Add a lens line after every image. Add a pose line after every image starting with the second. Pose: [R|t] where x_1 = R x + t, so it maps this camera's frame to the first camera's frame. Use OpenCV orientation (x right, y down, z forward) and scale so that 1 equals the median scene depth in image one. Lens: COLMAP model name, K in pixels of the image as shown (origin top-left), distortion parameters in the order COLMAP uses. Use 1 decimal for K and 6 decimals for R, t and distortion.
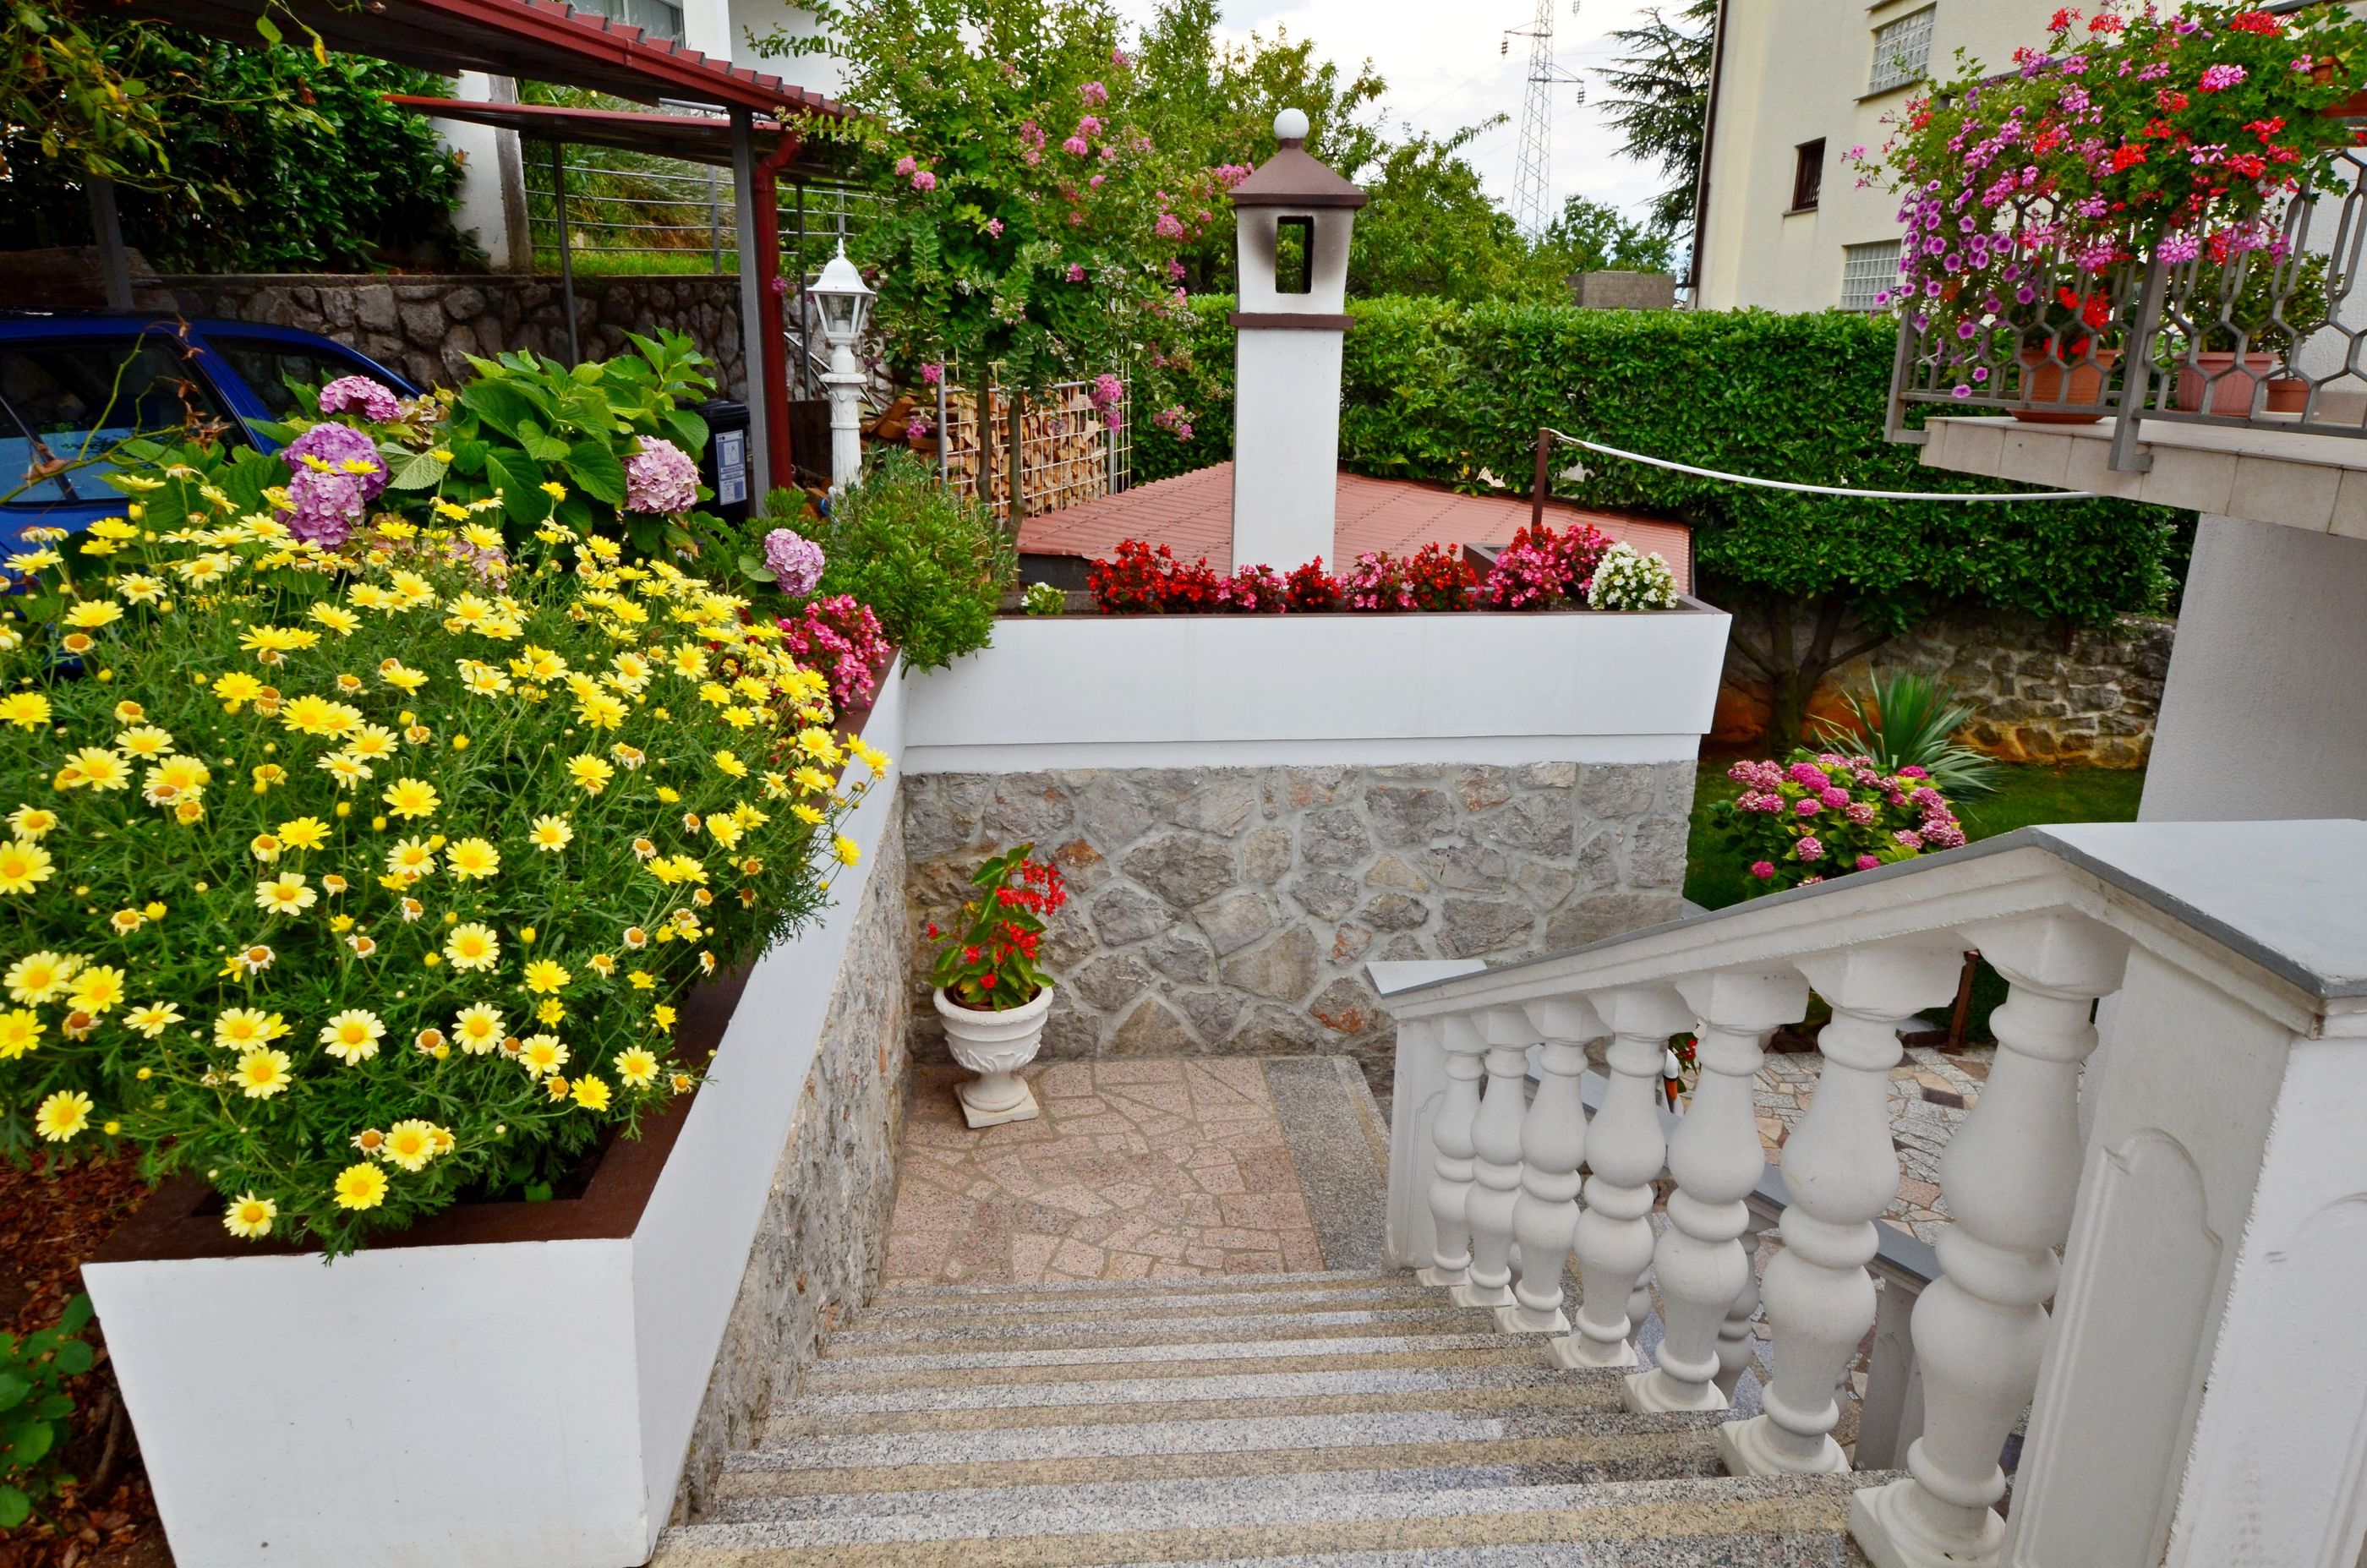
lens RADIAL K [[1533.5, 0, 1180.8], [0, 1533.5, 778.5], [0, 0, 1]] dist [-0.033299, 0.040051]
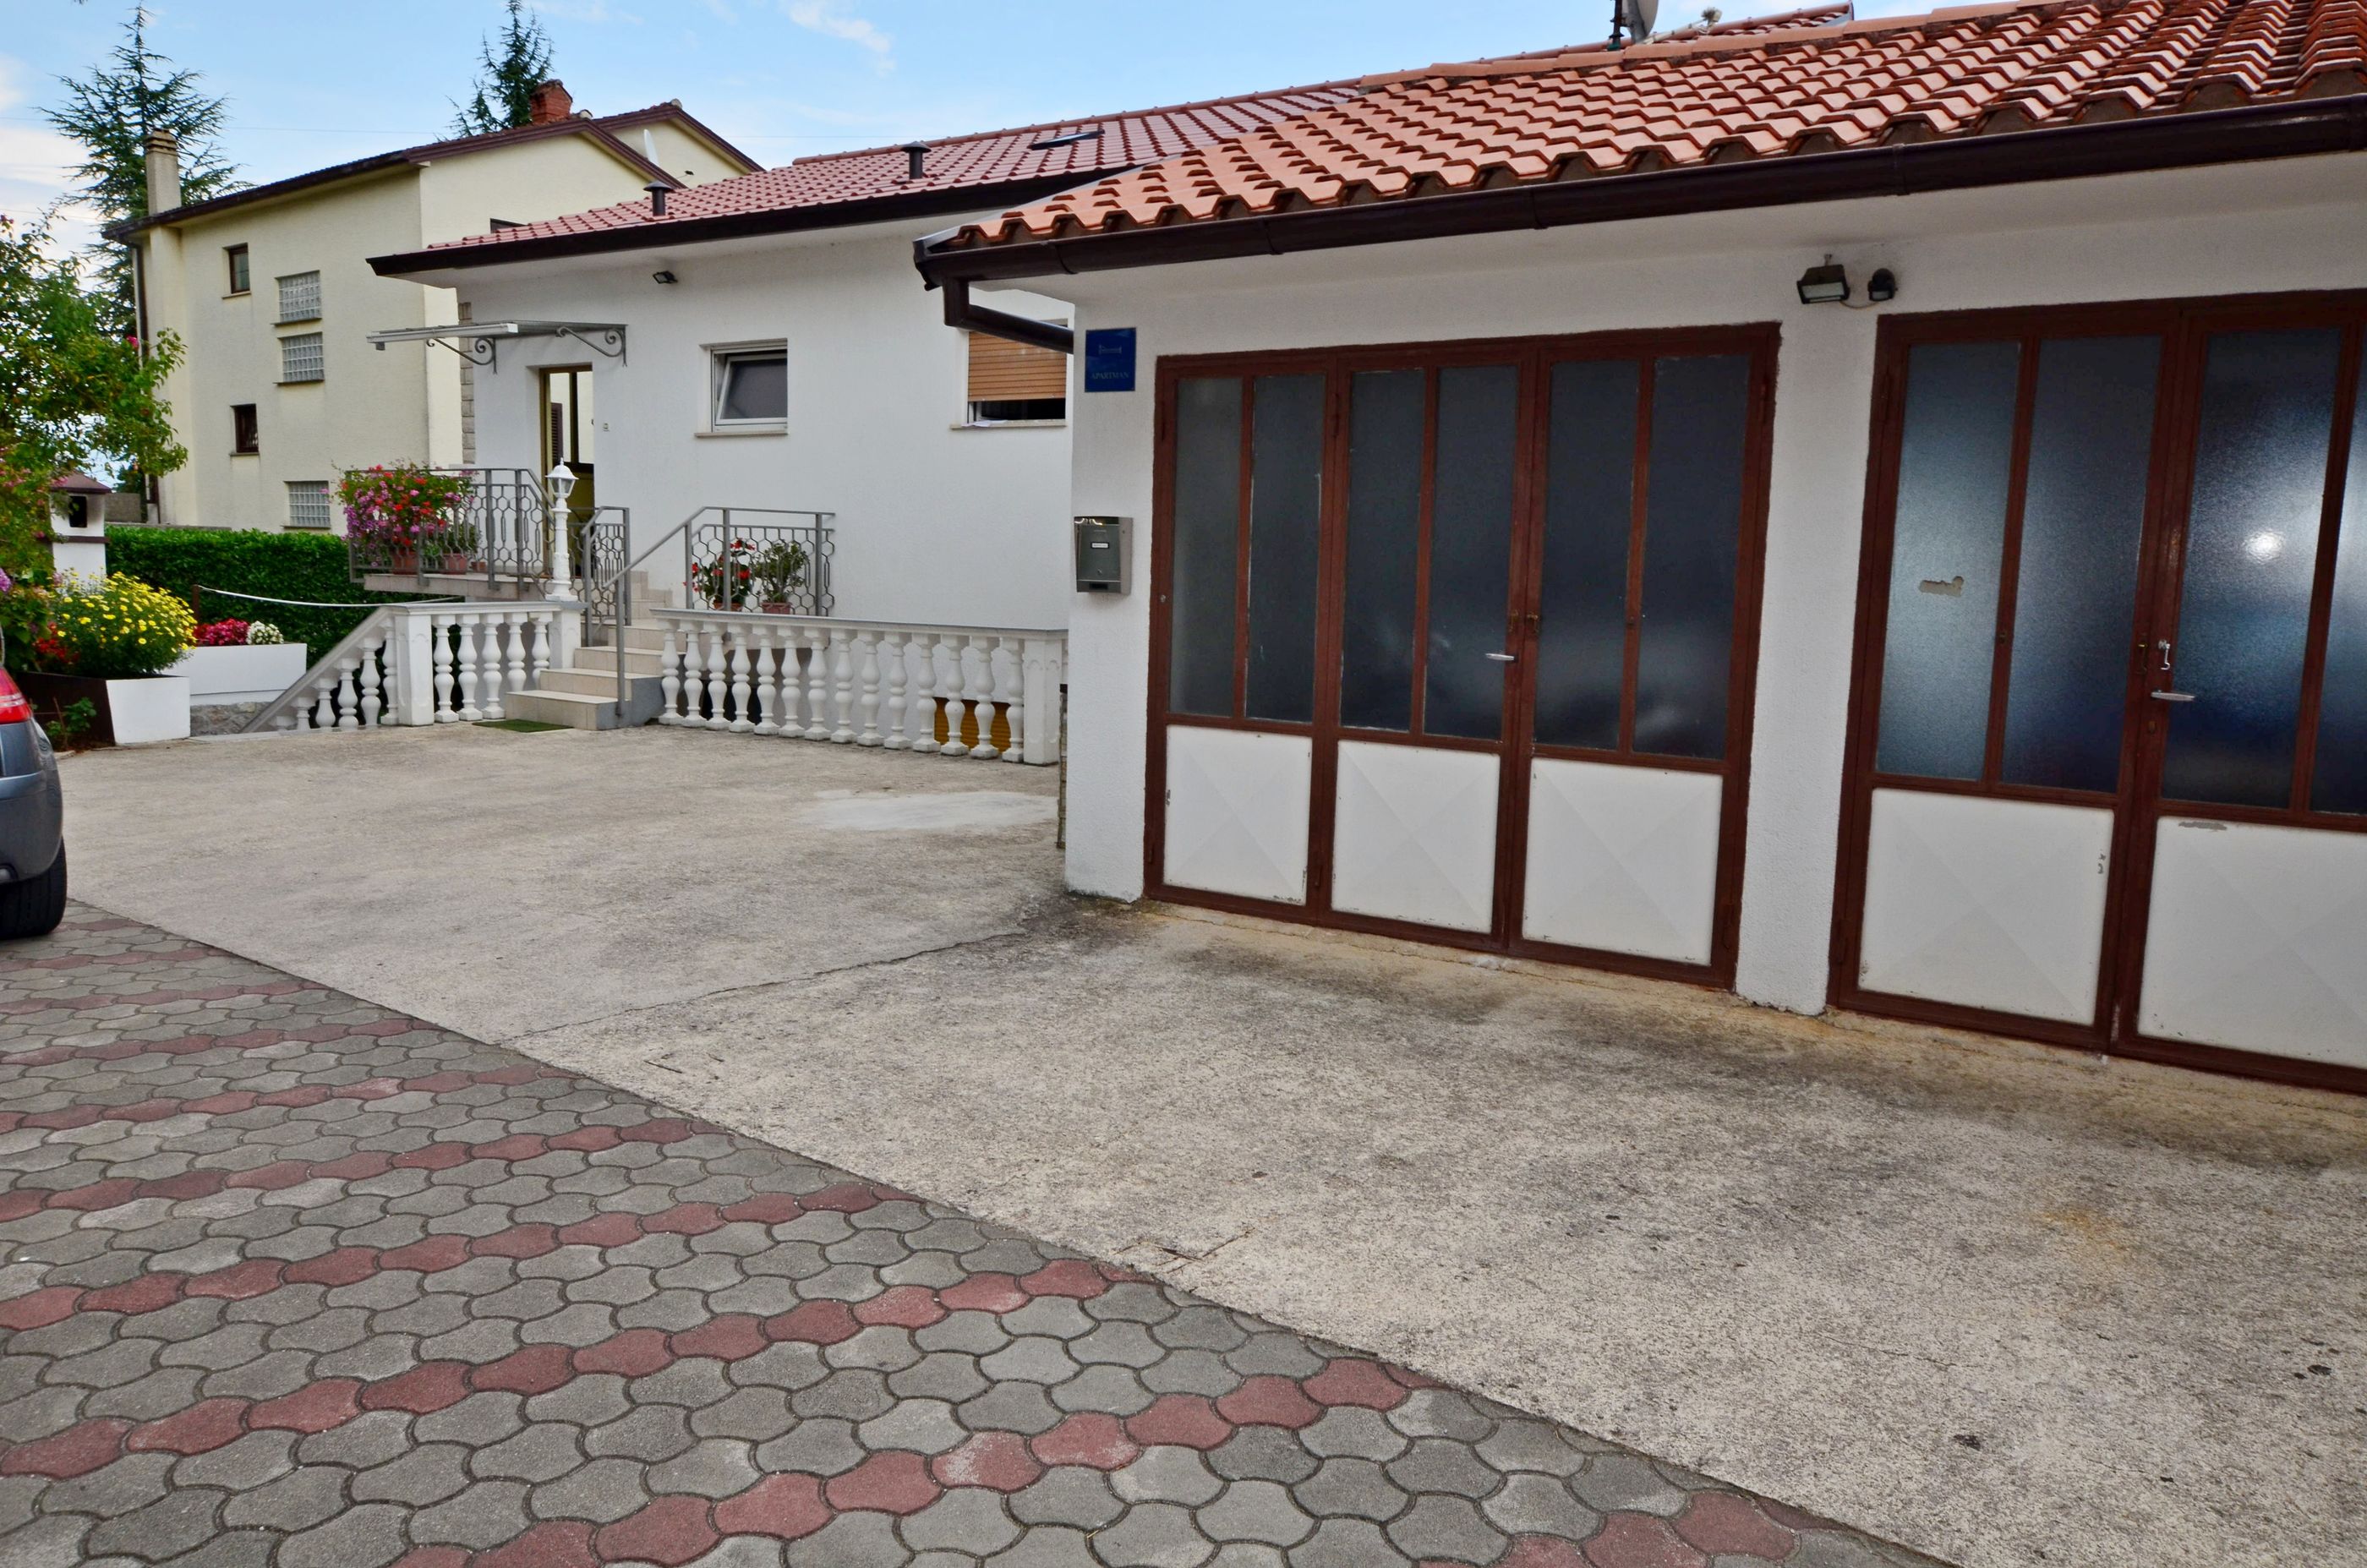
lens RADIAL K [[1628.6, 0, 1183.5], [0, 1628.6, 784.0], [0, 0, 1]] dist [-0.009058, 0.028005]
pose [[0.617653, -0.105578, 0.779332, -1.051339], [0.209605, 0.977204, -0.033738, 0.611614], [-0.758004, 0.184190, 0.625703, -2.145669]]
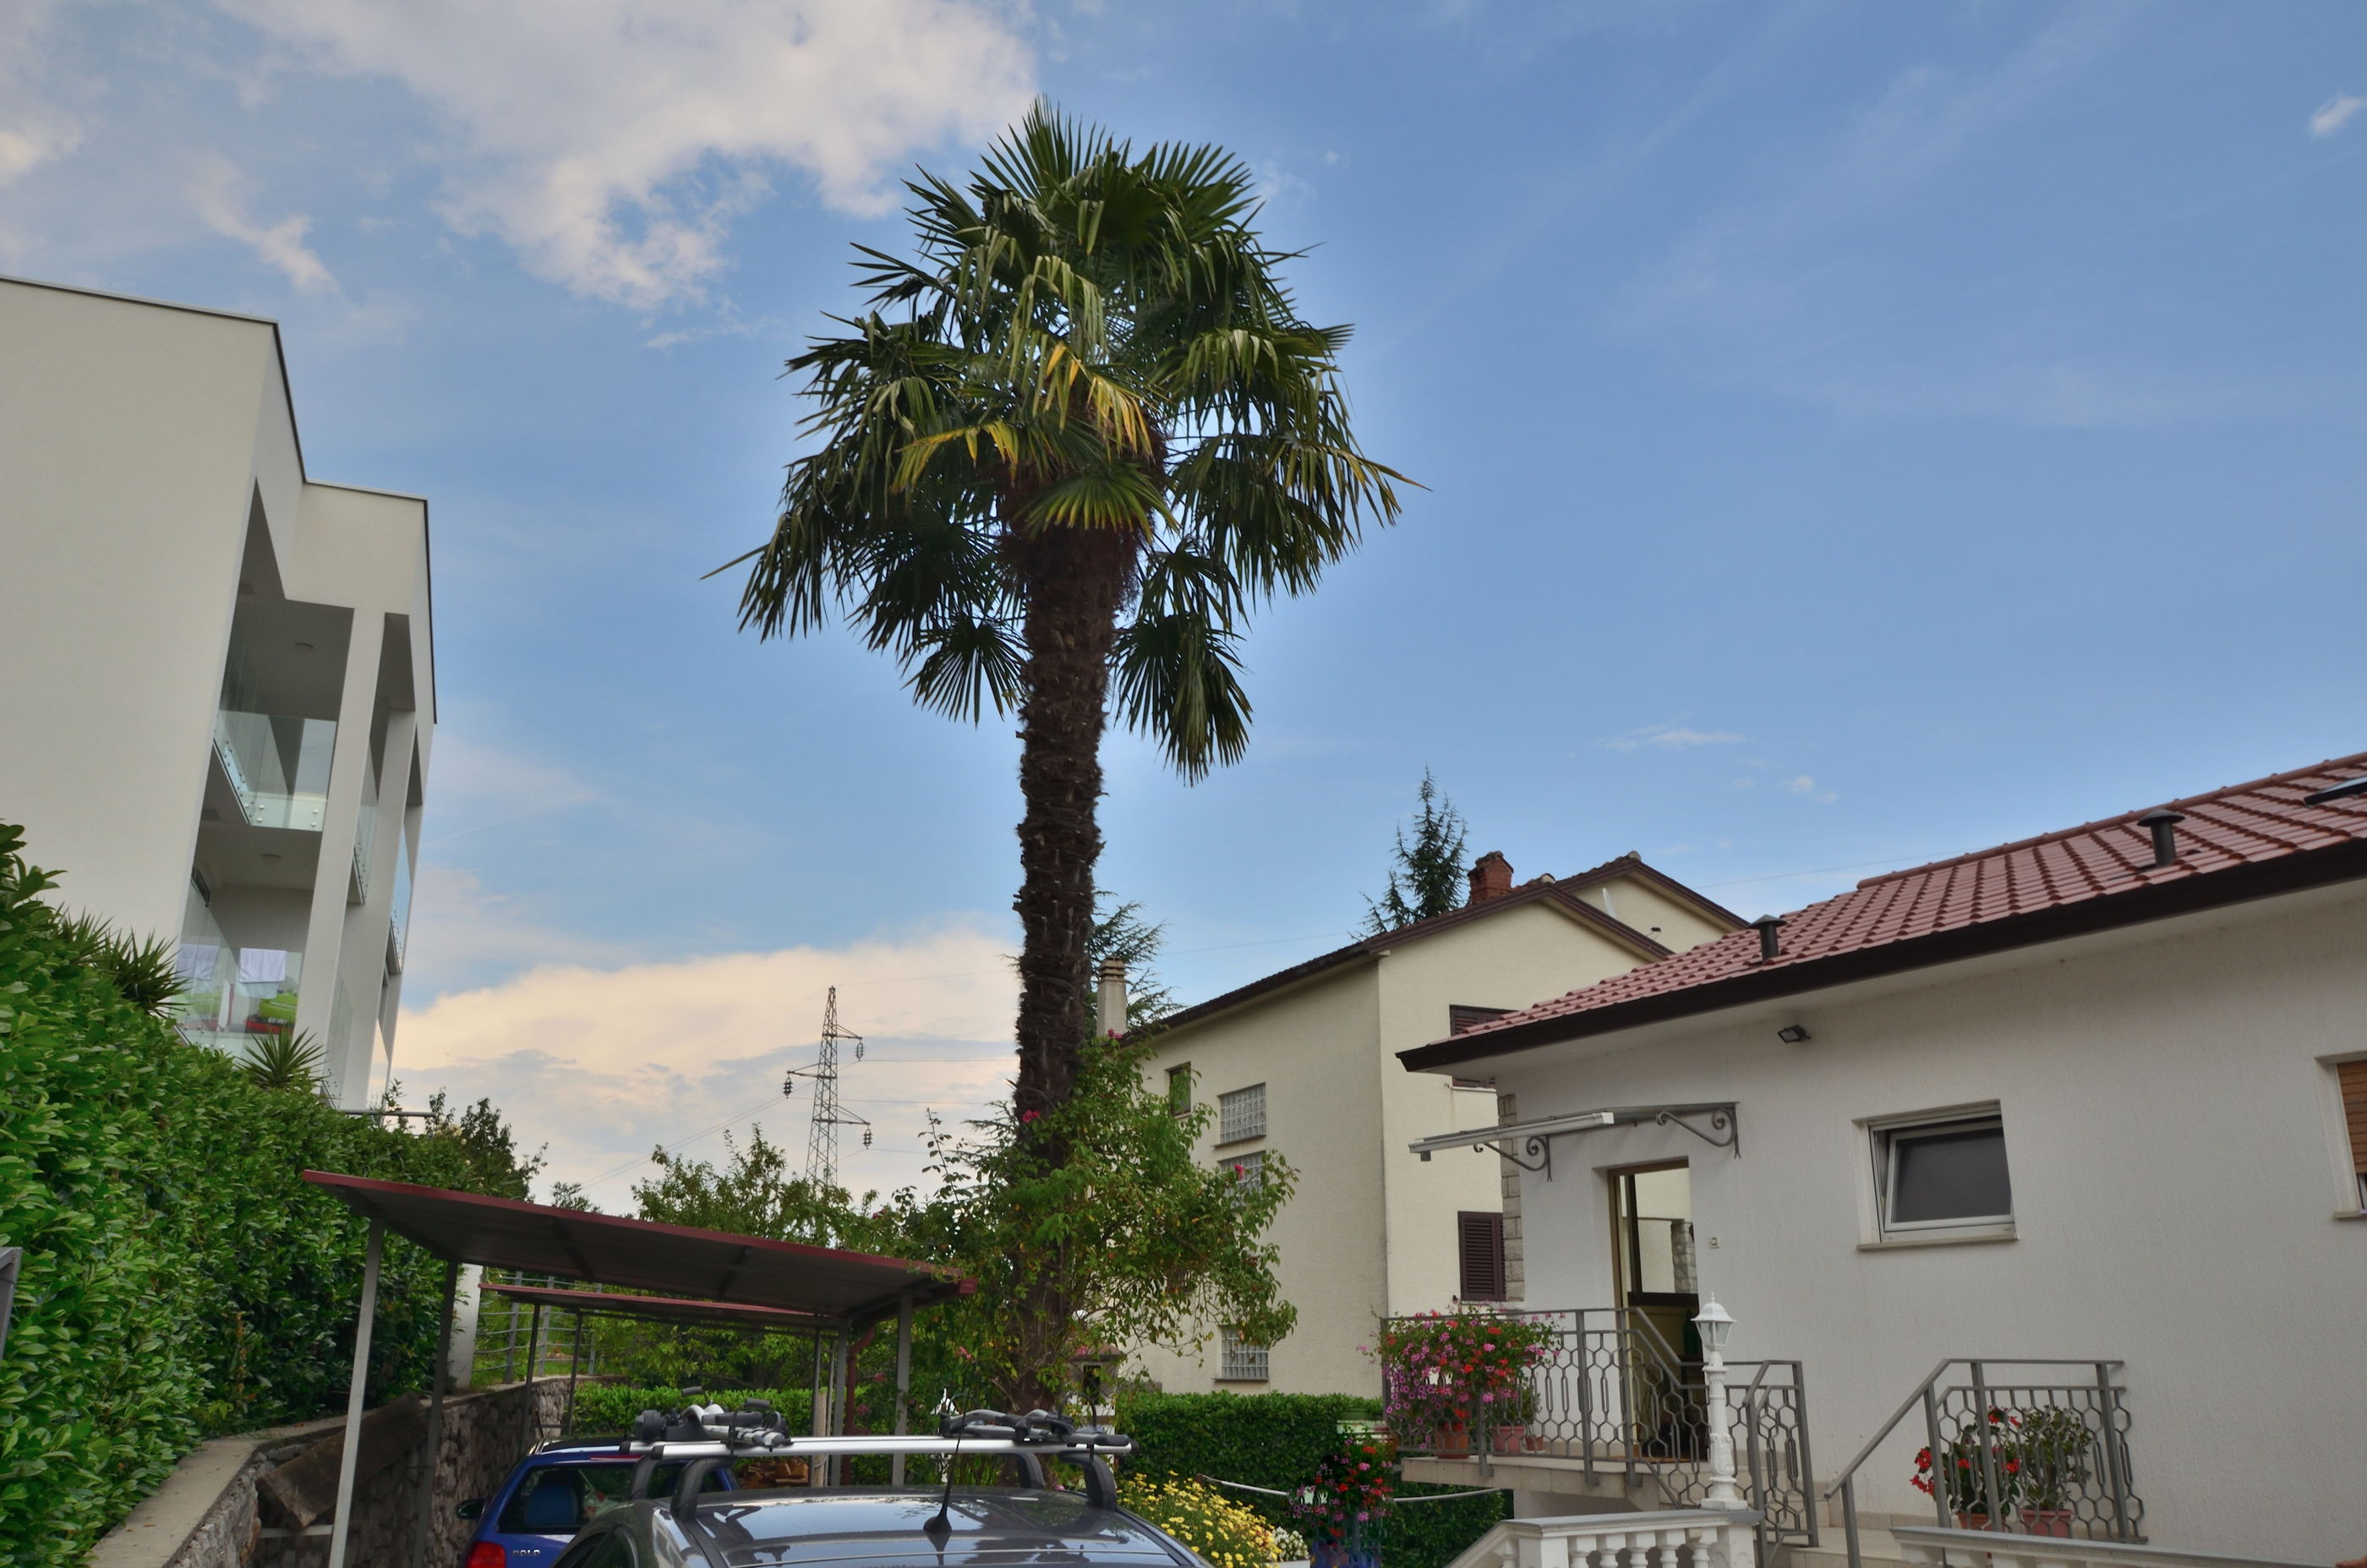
lens RADIAL K [[1940.2, 0, 1183.5], [0, 1940.2, 784.0], [0, 0, 1]] dist [-0.003900, 0.060662]
pose [[0.909391, 0.107391, 0.401839, -1.059933], [0.132241, 0.841321, -0.524111, 0.383931], [-0.394360, 0.529761, 0.750888, -1.548863]]
